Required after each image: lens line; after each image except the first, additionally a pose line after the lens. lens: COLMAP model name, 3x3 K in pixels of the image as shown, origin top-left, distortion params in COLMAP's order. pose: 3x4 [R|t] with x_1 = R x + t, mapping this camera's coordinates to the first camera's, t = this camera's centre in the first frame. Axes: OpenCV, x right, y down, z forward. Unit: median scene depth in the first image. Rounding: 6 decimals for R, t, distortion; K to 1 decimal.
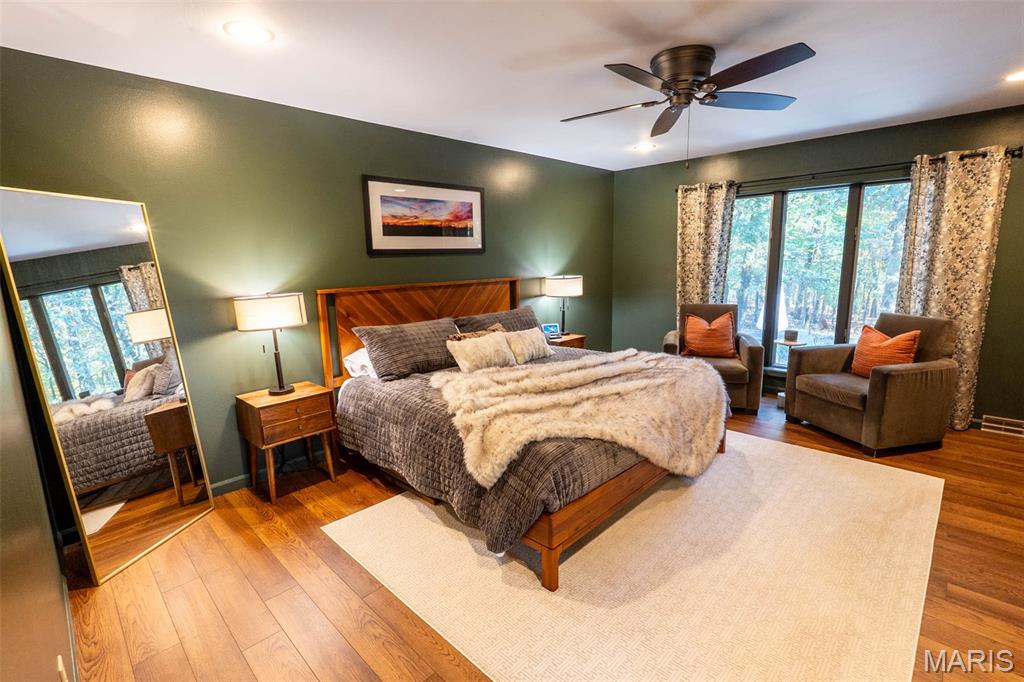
lens RADIAL K [[468.4, 0, 512.0], [0, 468.4, 341.0], [0, 0, 1]] dist [-0.006729, -0.000470]
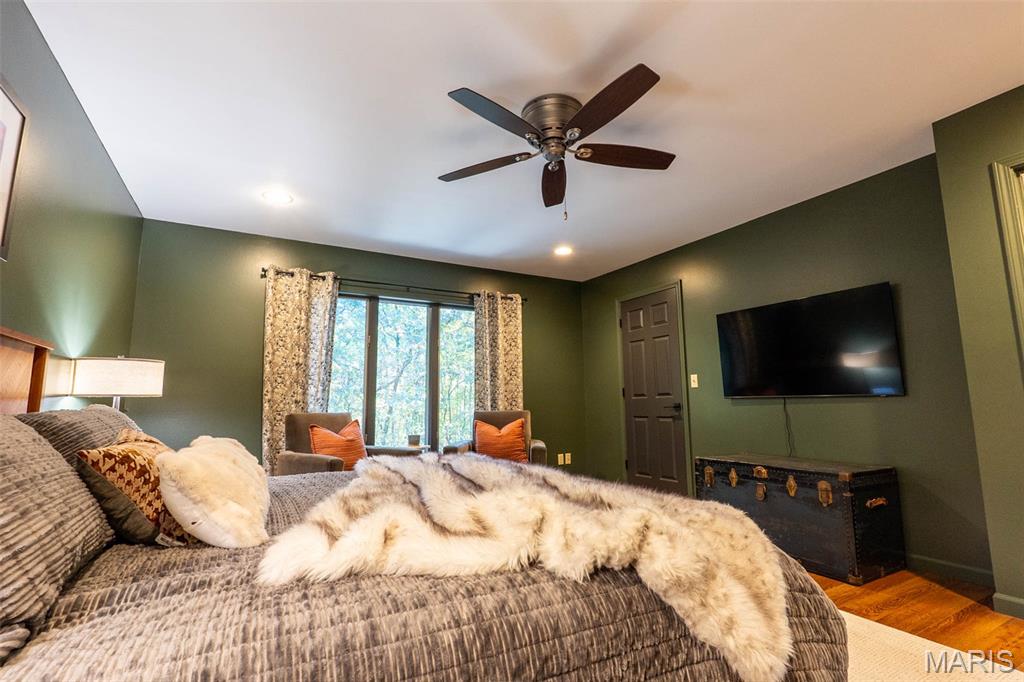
lens RADIAL K [[468.4, 0, 512.0], [0, 468.4, 341.0], [0, 0, 1]] dist [-0.006729, -0.000470]
pose [[0.282766, 0.147780, 0.947736, -0.321149], [0.169662, 0.964775, -0.201057, 0.022053], [-0.944065, 0.217647, 0.247733, 0.581389]]
